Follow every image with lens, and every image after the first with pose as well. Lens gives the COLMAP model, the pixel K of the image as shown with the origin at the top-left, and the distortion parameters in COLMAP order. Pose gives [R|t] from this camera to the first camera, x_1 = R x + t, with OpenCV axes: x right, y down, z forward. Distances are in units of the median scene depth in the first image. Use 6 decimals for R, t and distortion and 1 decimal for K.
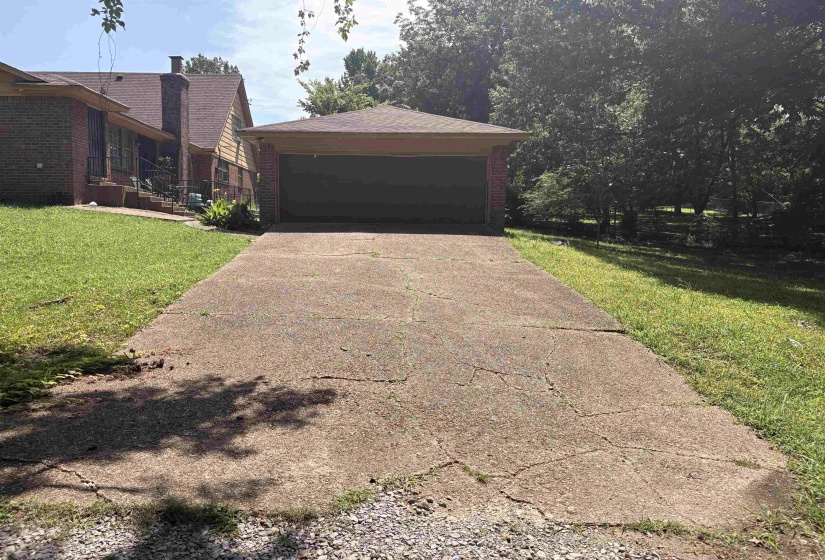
lens RADIAL K [[587.8, 0, 412.5], [0, 587.8, 280.0], [0, 0, 1]] dist [-0.001441, -0.001152]
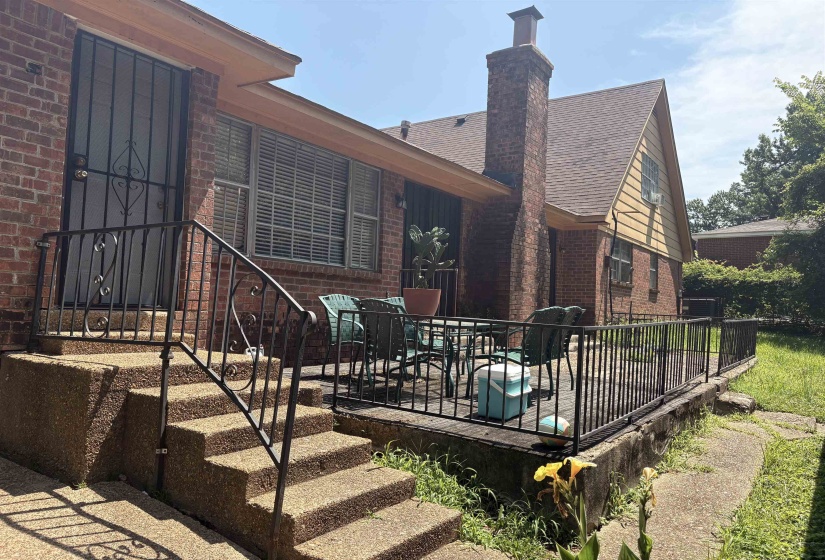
lens RADIAL K [[587.8, 0, 412.5], [0, 587.8, 280.0], [0, 0, 1]] dist [-0.001441, -0.001152]
pose [[0.797569, -0.008635, -0.603166, -0.164263], [-0.079257, 0.989729, -0.118970, -0.097862], [0.597998, 0.142692, 0.788693, 0.507555]]
